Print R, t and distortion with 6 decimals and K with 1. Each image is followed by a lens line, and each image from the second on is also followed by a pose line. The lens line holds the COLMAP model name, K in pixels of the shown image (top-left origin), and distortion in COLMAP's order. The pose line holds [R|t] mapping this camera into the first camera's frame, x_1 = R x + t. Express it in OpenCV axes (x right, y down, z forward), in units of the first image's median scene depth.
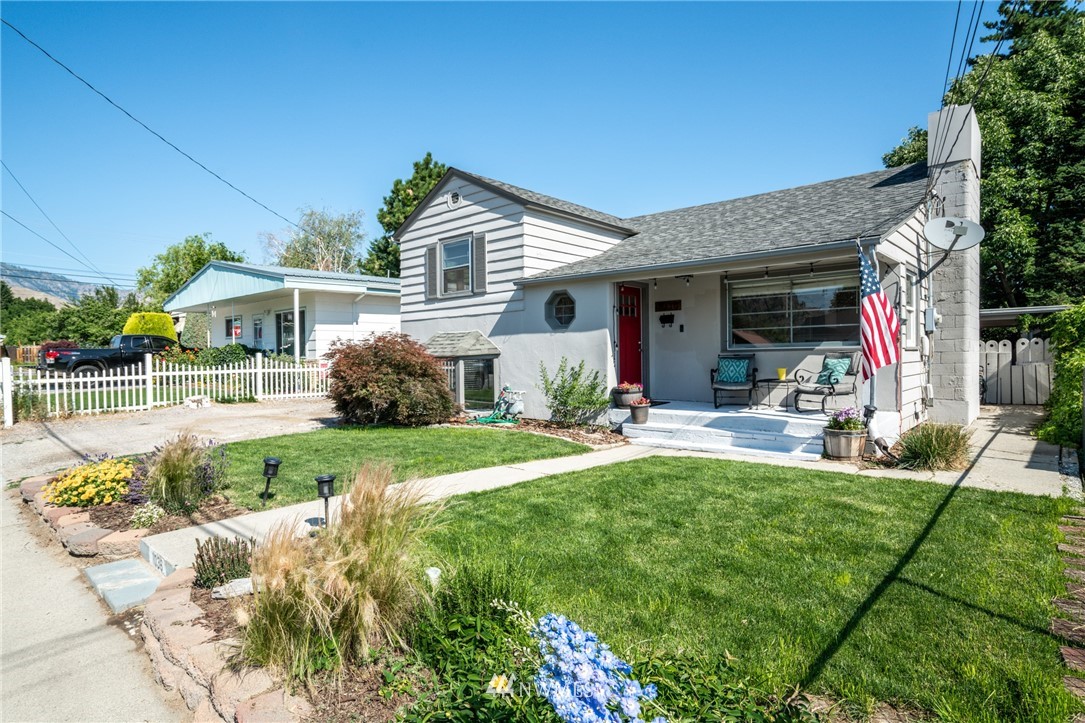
lens RADIAL K [[587.4, 0, 542.5], [0, 587.4, 361.5], [0, 0, 1]] dist [-0.032399, 0.000966]
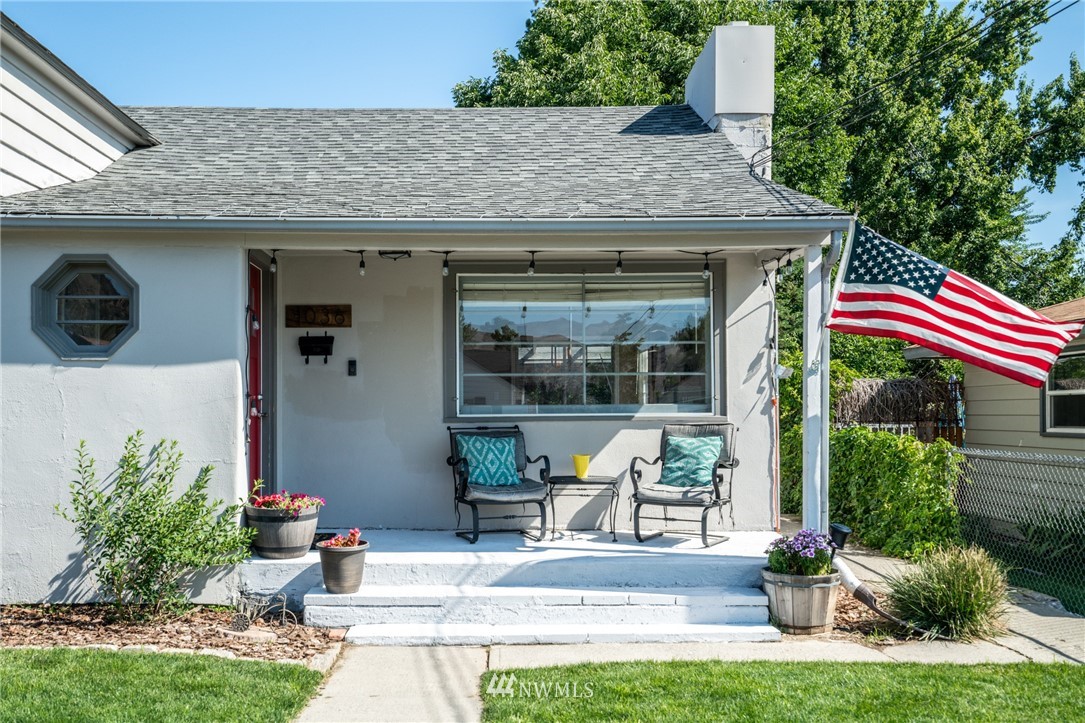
lens RADIAL K [[1084.1, 0, 501.1], [0, 1084.1, 396.8], [0, 0, 1]] dist [0.042487, 0.031534]
pose [[0.747864, 0.023568, 0.663434, -0.230634], [-0.001299, 0.999420, -0.034040, -0.005753], [-0.663851, 0.024596, 0.747460, 0.295931]]
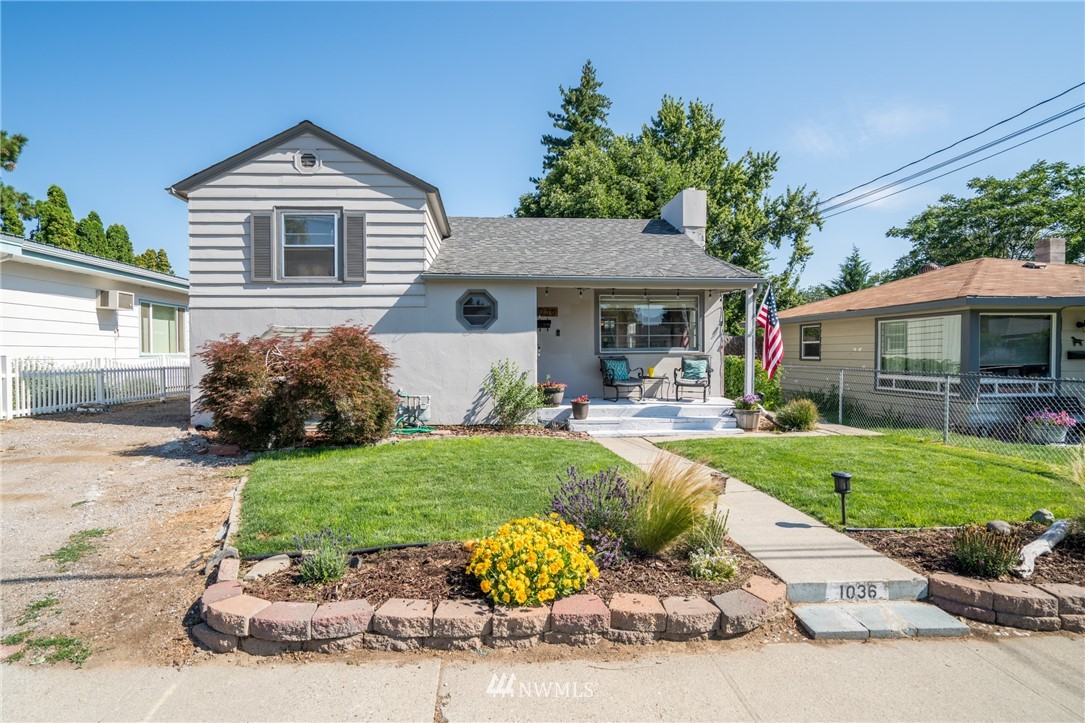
lens RADIAL K [[559.7, 0, 538.3], [0, 559.7, 366.1], [0, 0, 1]] dist [-0.055254, 0.033035]
pose [[0.692123, -0.007575, 0.721740, -0.558077], [0.002422, 0.999964, 0.008173, -0.001945], [-0.721775, -0.003908, 0.692116, 0.285355]]
